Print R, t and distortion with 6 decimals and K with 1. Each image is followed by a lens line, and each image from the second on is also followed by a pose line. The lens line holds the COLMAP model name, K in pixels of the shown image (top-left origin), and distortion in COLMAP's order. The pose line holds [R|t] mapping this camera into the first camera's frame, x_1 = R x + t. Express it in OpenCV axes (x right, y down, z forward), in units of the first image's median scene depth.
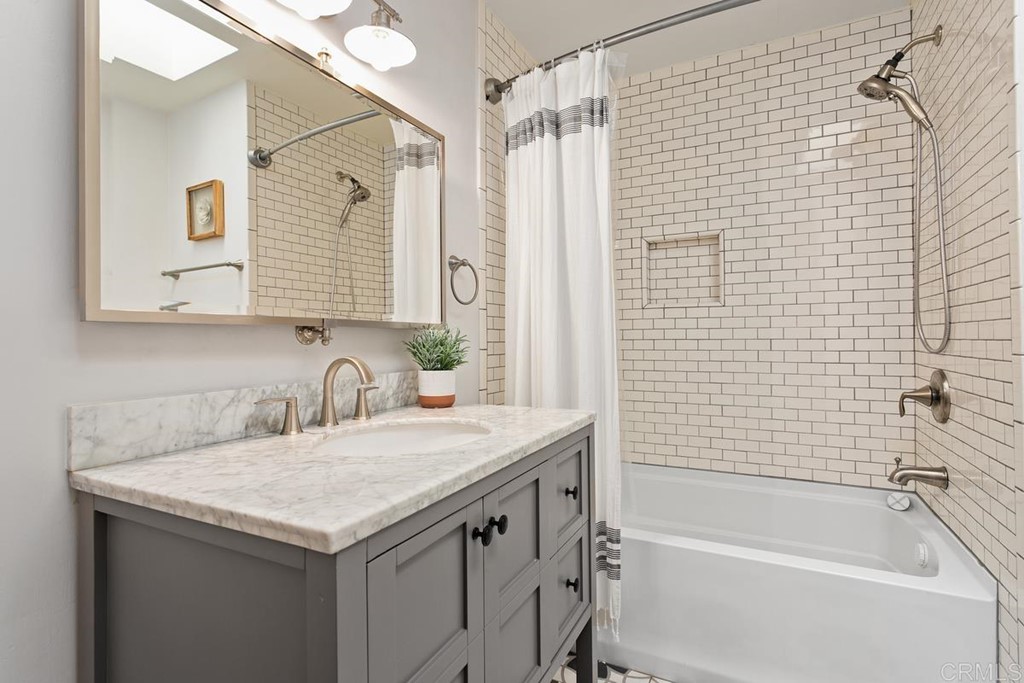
lens RADIAL K [[489.1, 0, 520.3], [0, 489.1, 338.8], [0, 0, 1]] dist [0.008787, -0.000481]
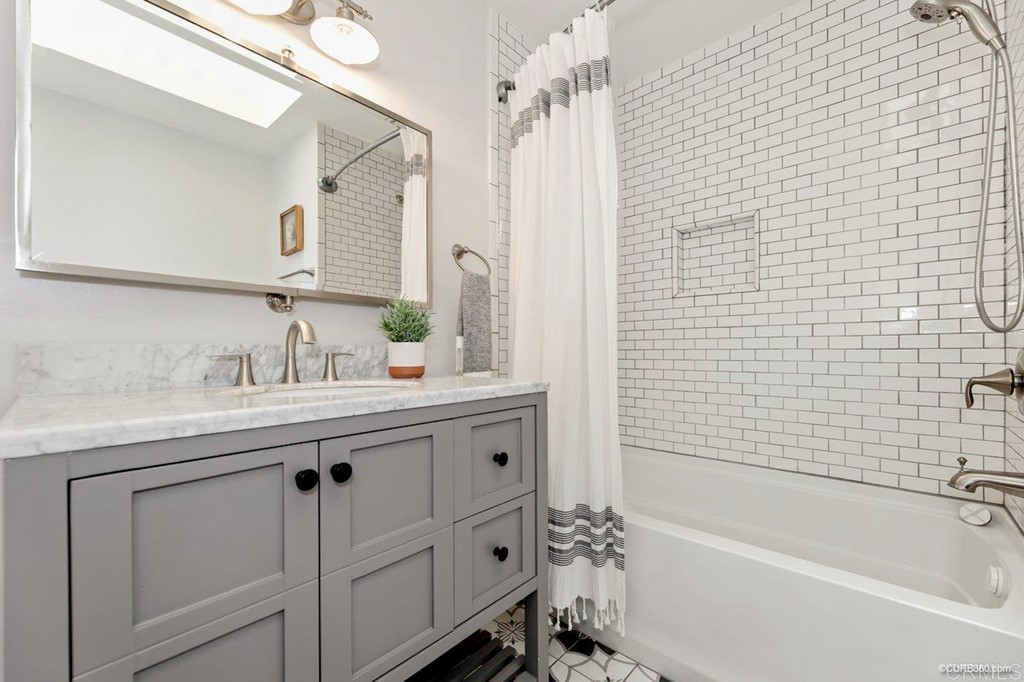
lens RADIAL K [[413.9, 0, 508.1], [0, 413.9, 350.7], [0, 0, 1]] dist [0.008549, -0.001281]
pose [[0.965201, 0.005444, -0.261454, 0.198383], [-0.003473, 0.999962, 0.008000, 0.054973], [0.261487, -0.006814, 0.965183, 0.124166]]
